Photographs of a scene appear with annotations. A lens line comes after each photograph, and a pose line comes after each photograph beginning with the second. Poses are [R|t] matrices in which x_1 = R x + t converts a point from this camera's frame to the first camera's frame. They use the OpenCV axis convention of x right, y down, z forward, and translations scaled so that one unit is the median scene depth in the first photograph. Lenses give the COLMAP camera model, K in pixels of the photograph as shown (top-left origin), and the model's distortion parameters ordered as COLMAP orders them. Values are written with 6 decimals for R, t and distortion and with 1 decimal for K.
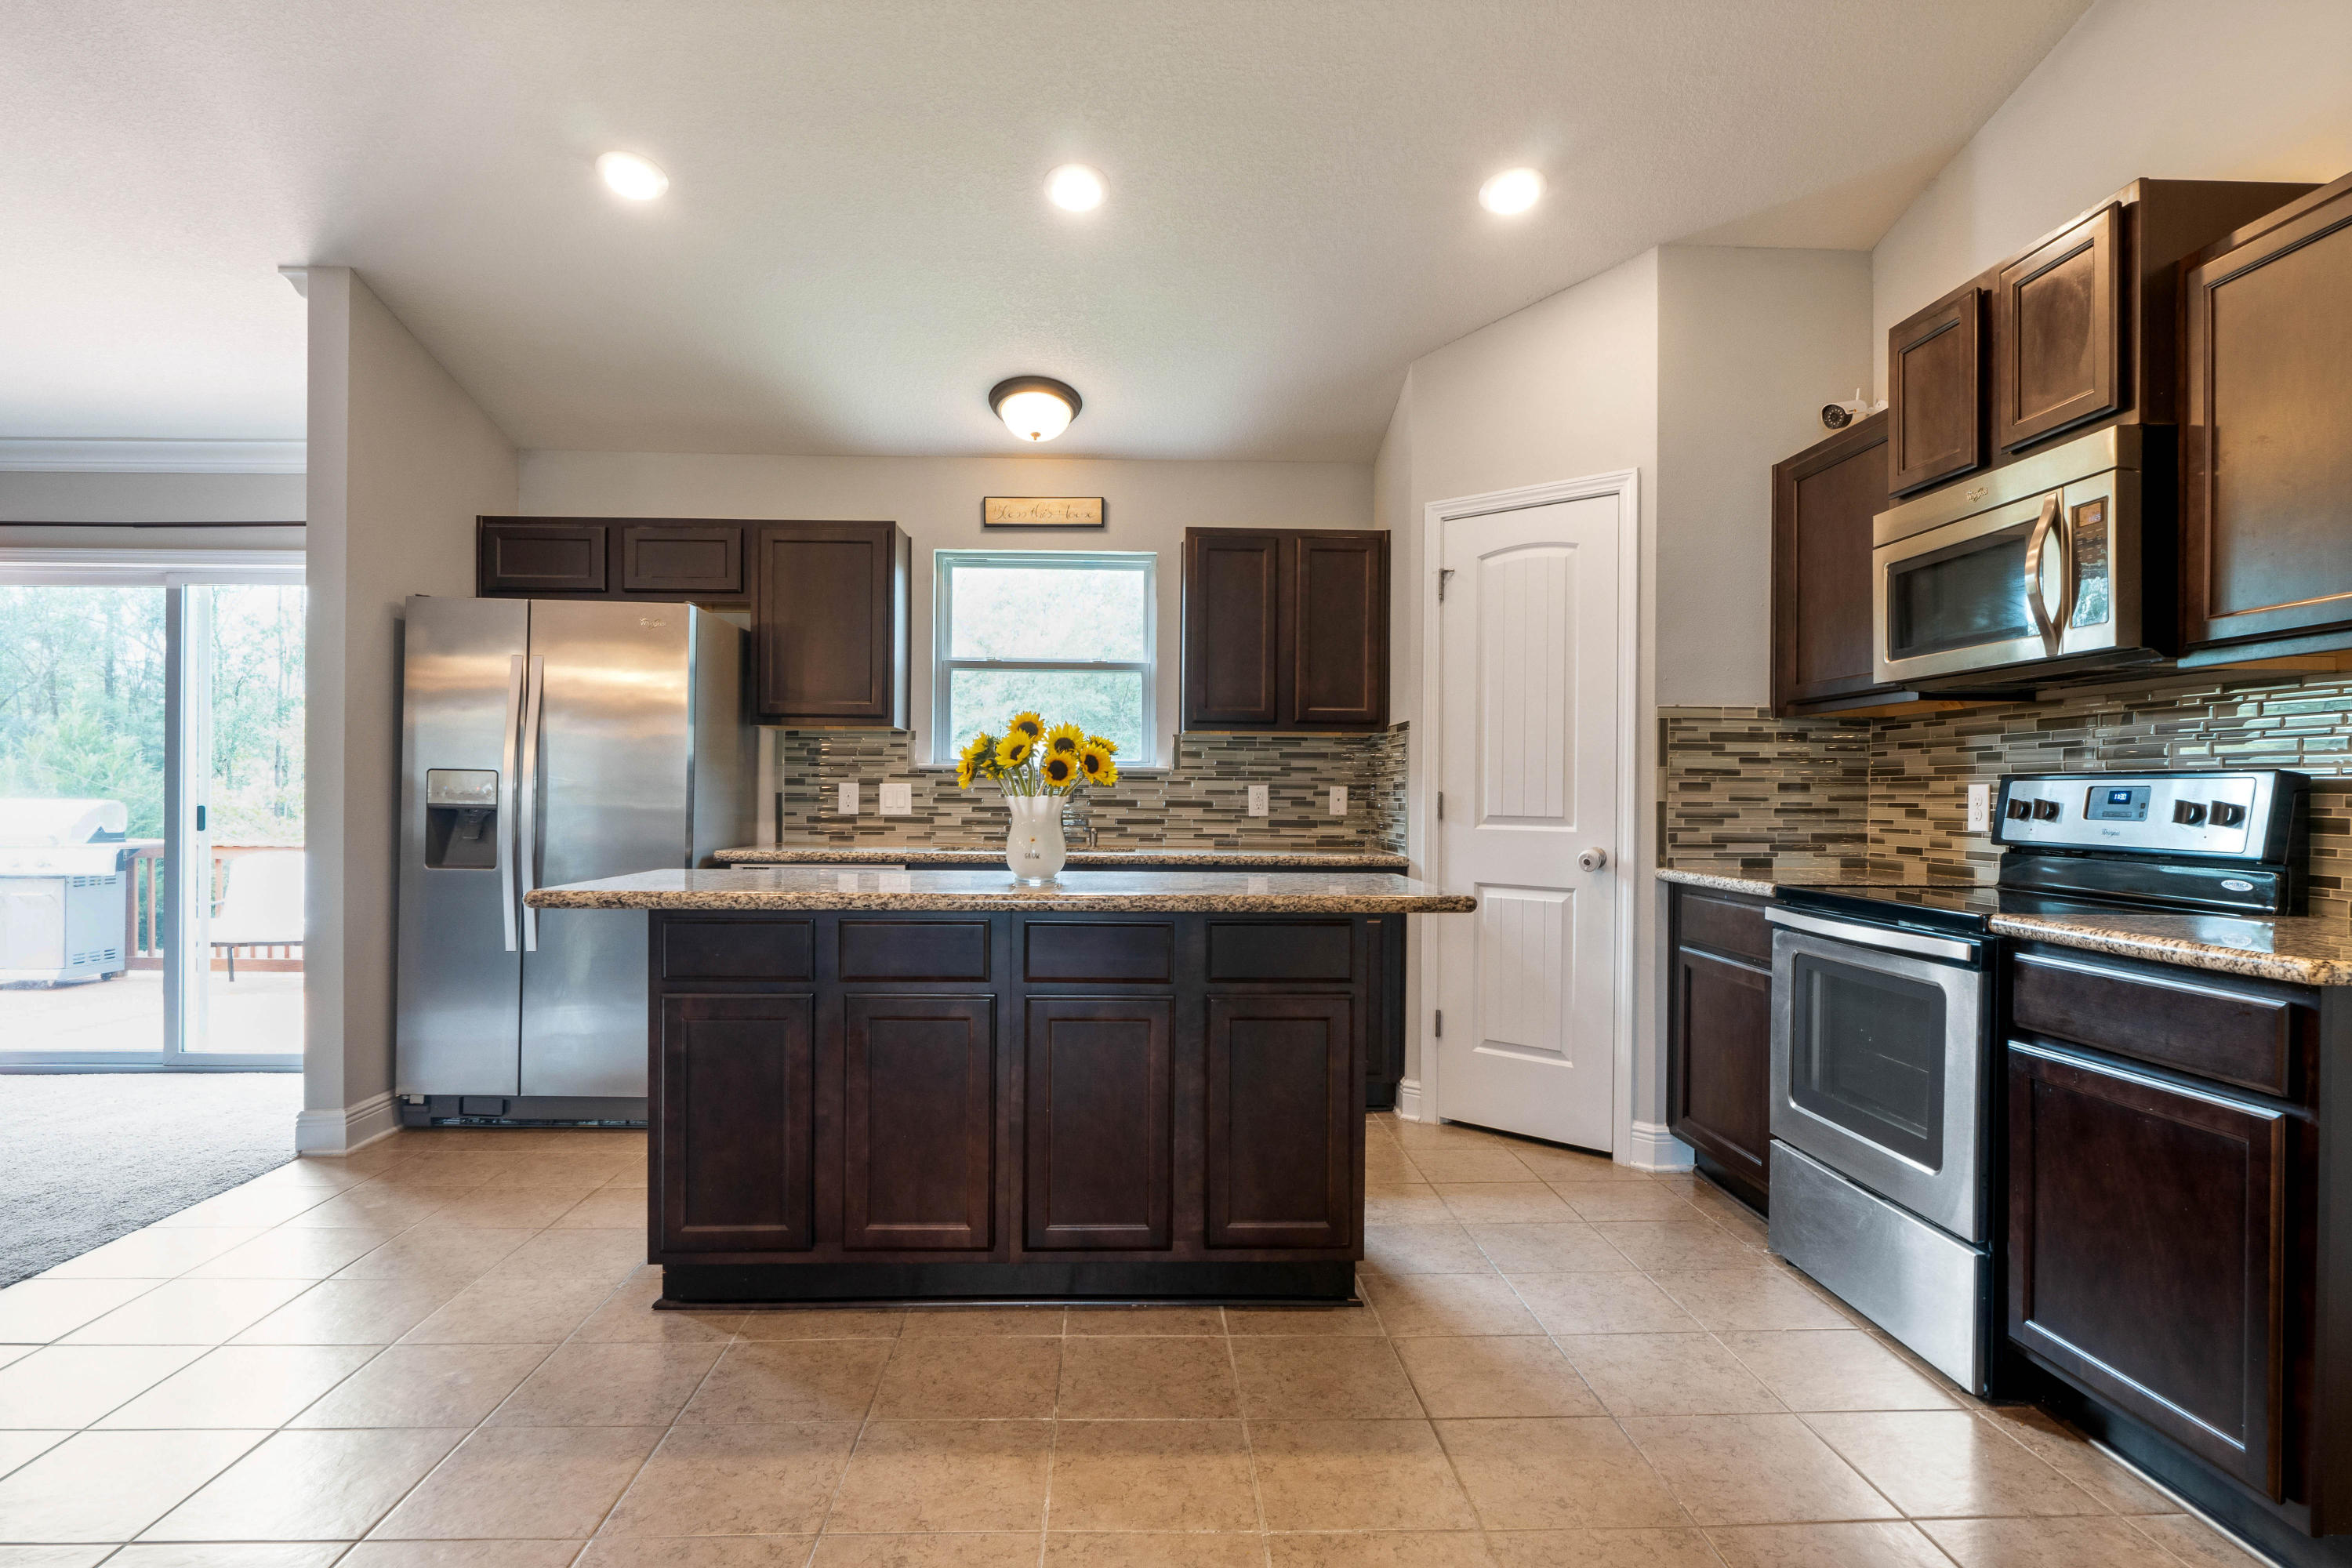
lens RADIAL K [[1255.8, 0, 1175.4], [0, 1255.8, 799.9], [0, 0, 1]] dist [-0.004214, 0.002072]
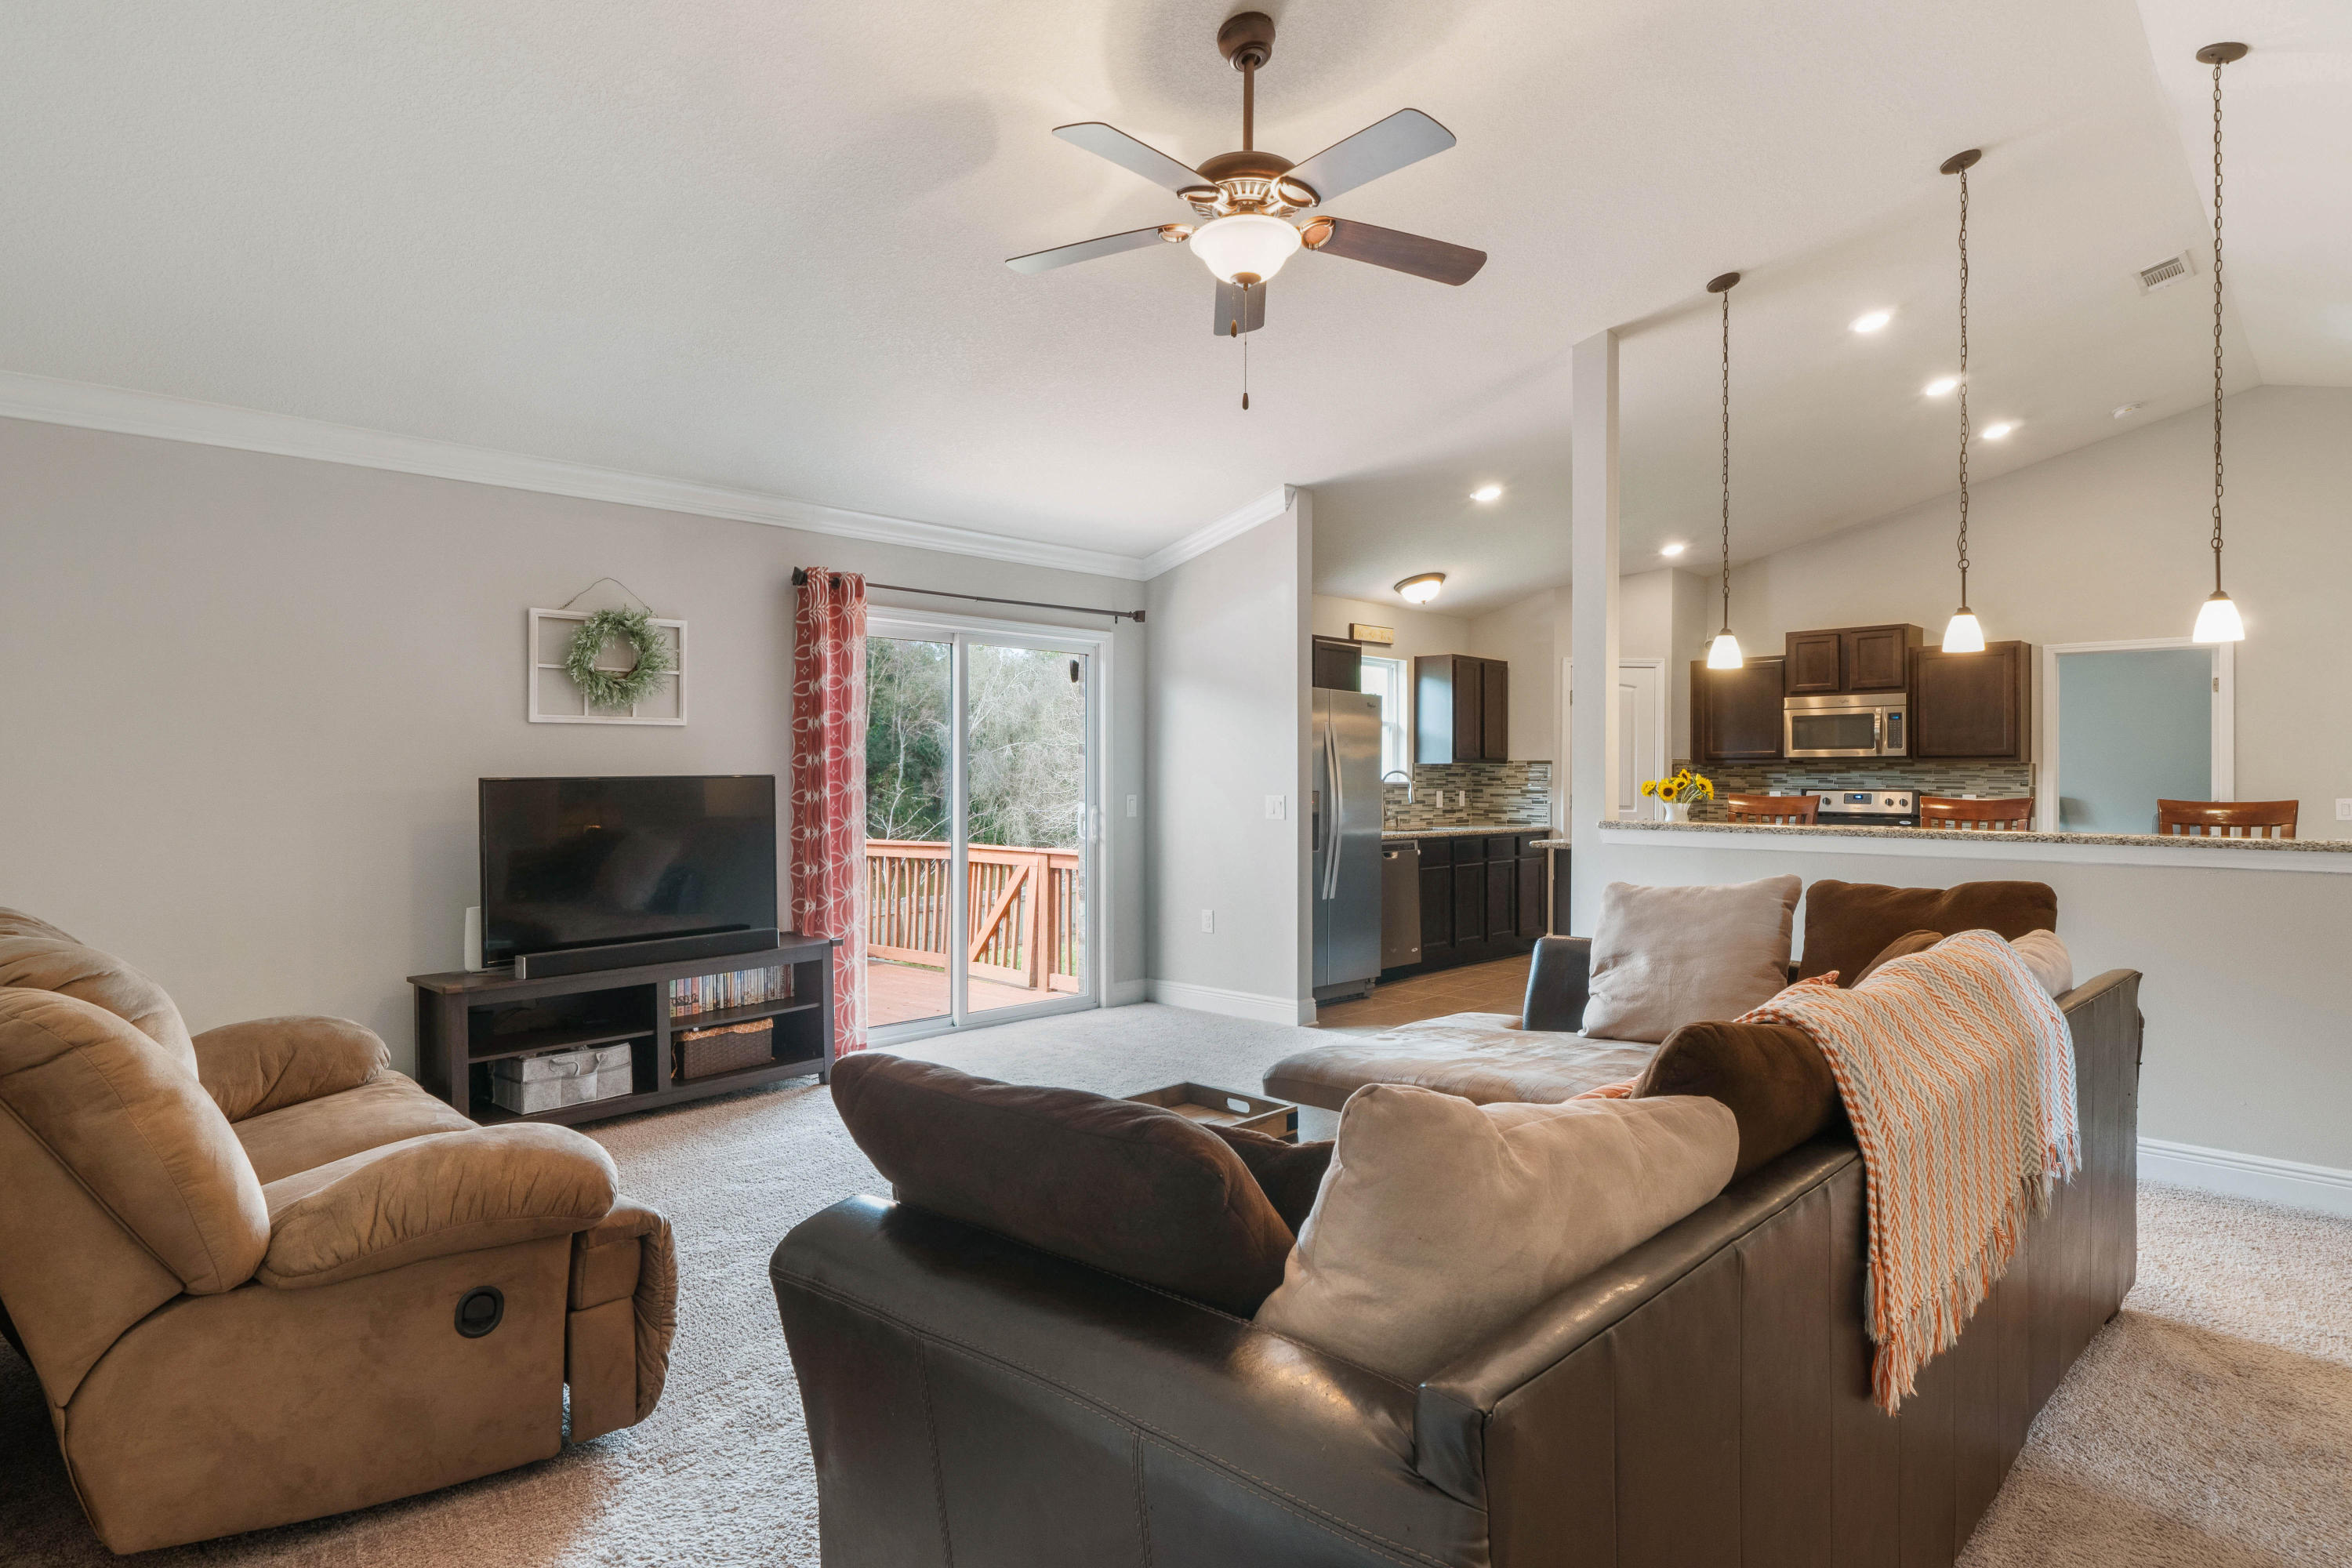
lens RADIAL K [[1255.8, 0, 1159.3], [0, 1255.8, 783.3], [0, 0, 1]] dist [-0.004214, 0.002072]
pose [[0.723721, -0.008483, 0.690040, -1.991228], [0.005632, 0.999964, 0.006386, -0.048784], [-0.690069, -0.000735, 0.723743, -0.069620]]
